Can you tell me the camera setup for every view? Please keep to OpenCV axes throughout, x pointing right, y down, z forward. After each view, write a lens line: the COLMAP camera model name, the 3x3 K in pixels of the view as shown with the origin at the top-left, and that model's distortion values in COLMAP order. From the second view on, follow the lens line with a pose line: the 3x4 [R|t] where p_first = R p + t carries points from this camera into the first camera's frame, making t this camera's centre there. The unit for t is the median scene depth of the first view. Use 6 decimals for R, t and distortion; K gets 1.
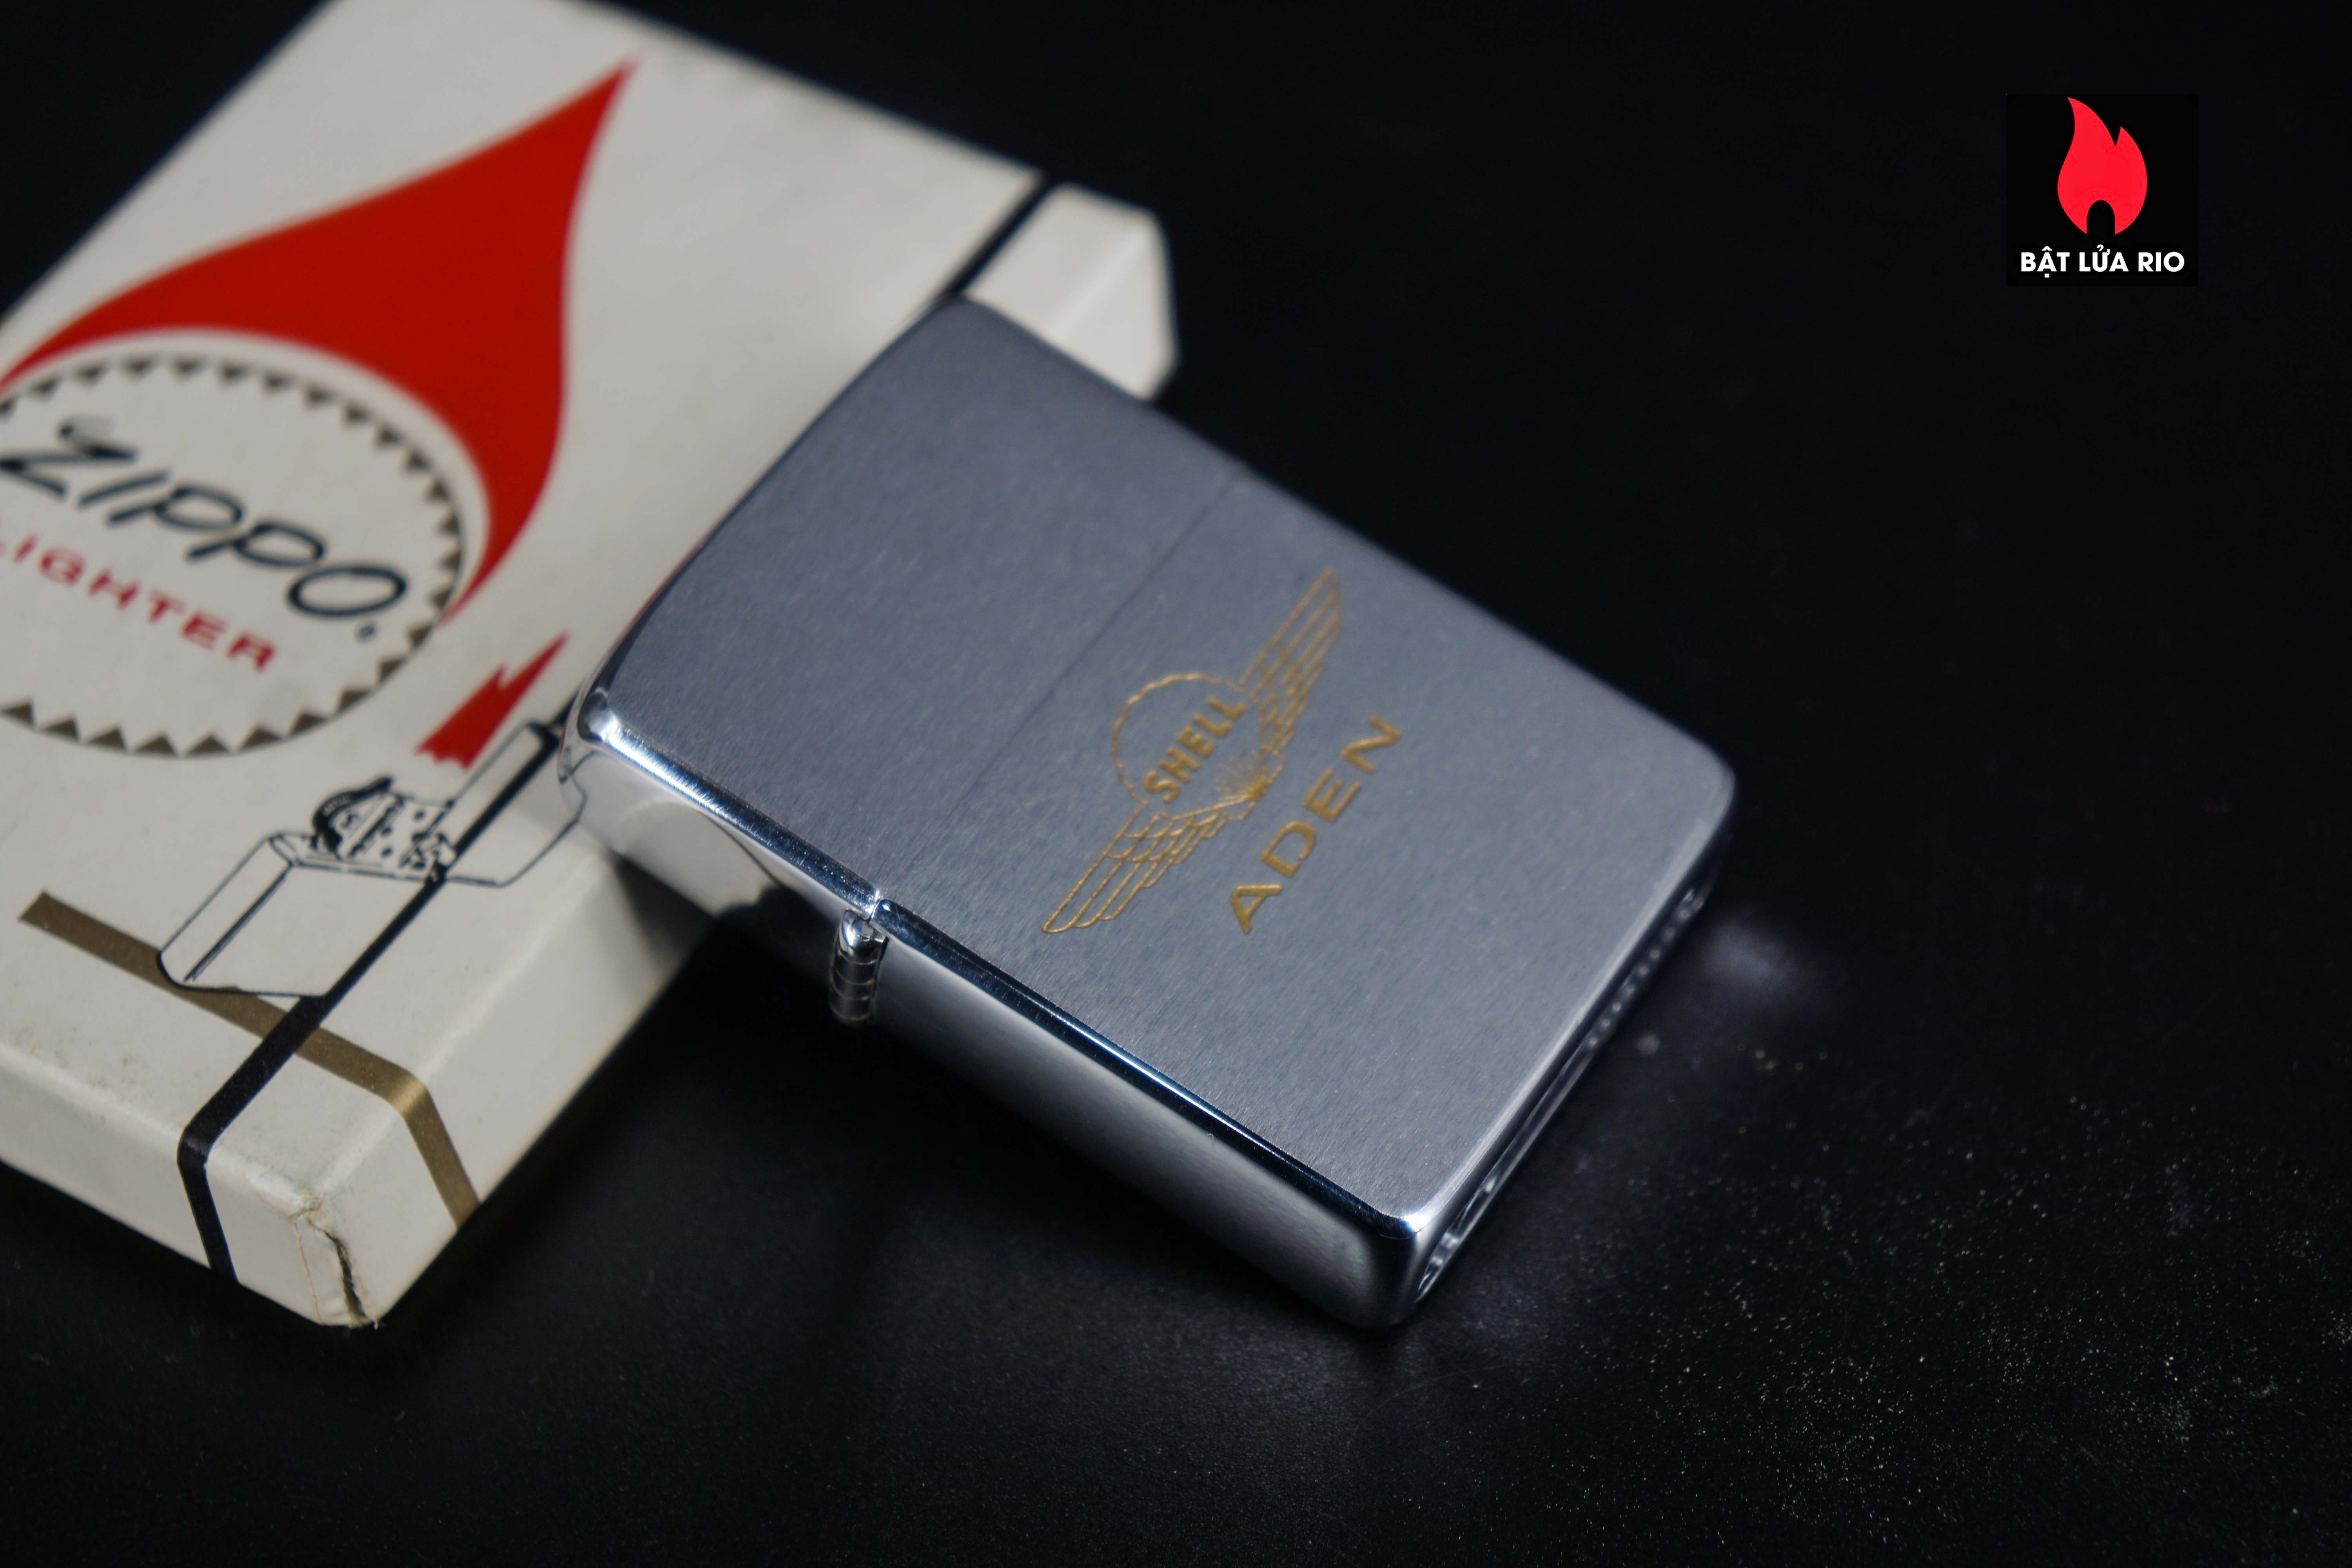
lens RADIAL K [[5273.7, 0, 1179.3], [0, 5273.7, 788.4], [0, 0, 1]] dist [0.247339, 0.244758]
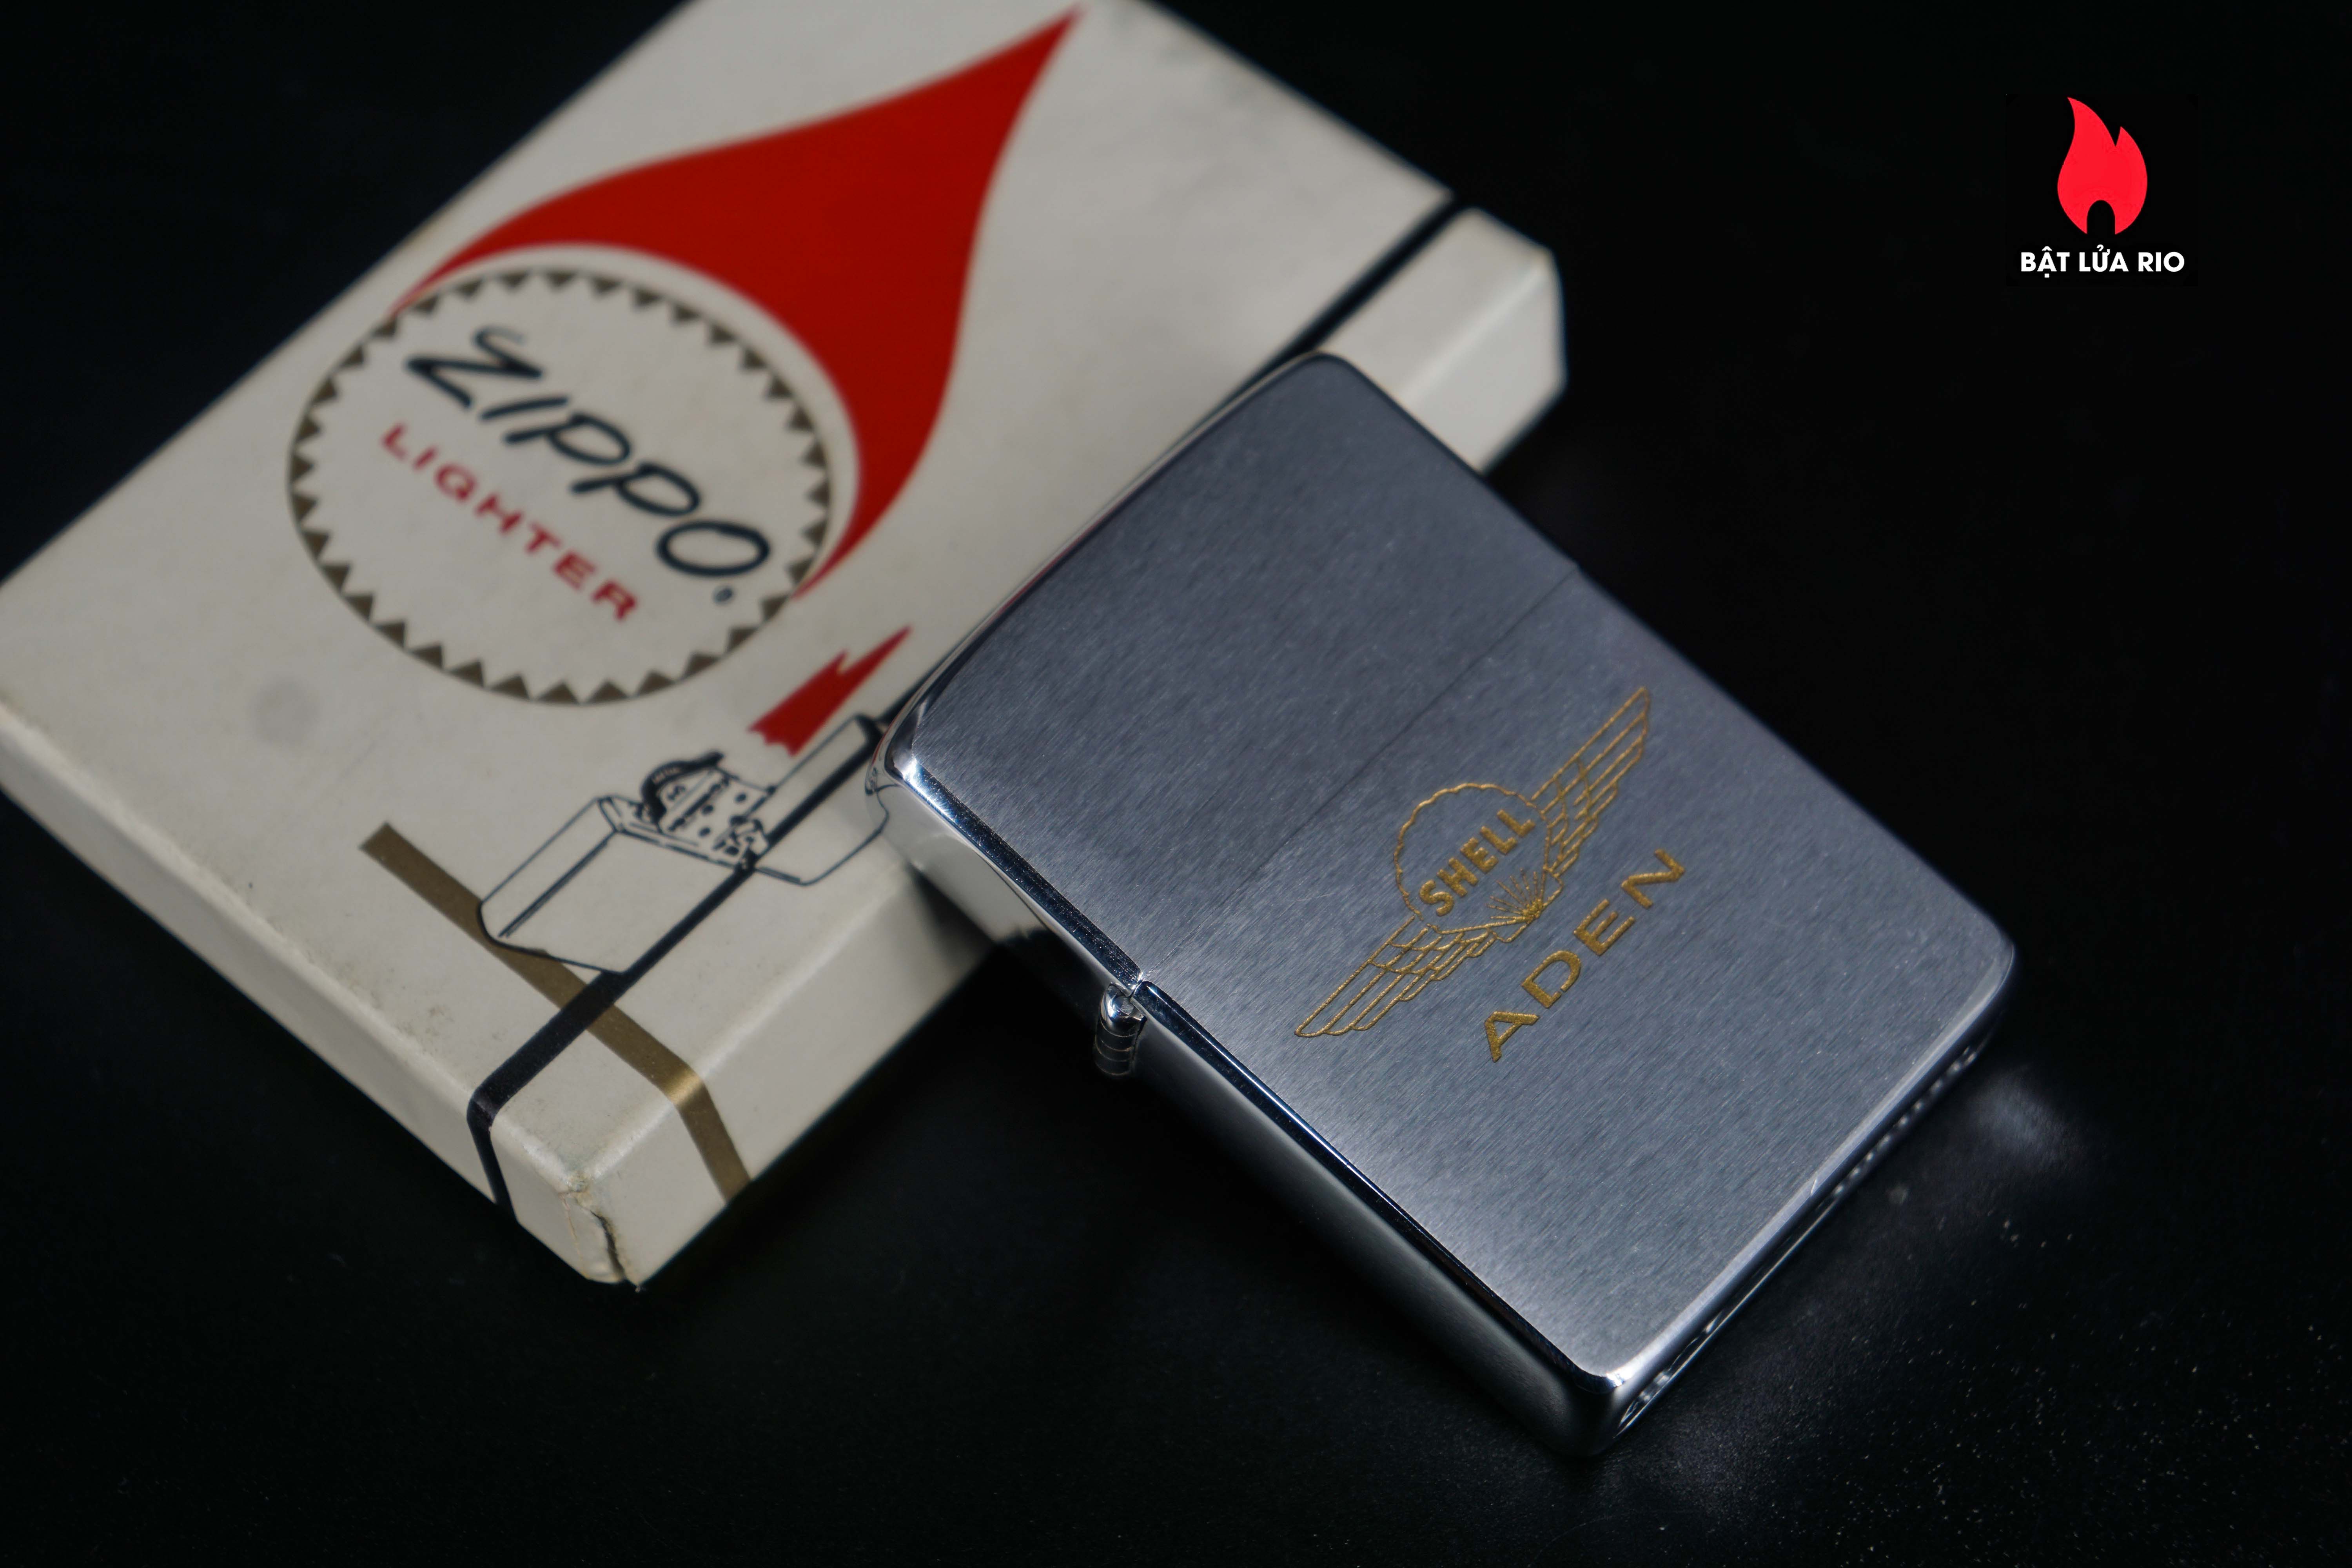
lens RADIAL K [[5273.7, 0, 1179.3], [0, 5273.7, 788.4], [0, 0, 1]] dist [0.247339, 0.244758]
pose [[0.983214, 0.136018, -0.121608, 0.067138], [-0.120233, 0.984343, 0.128888, -0.142808], [0.137235, -0.112103, 0.984174, -0.002697]]
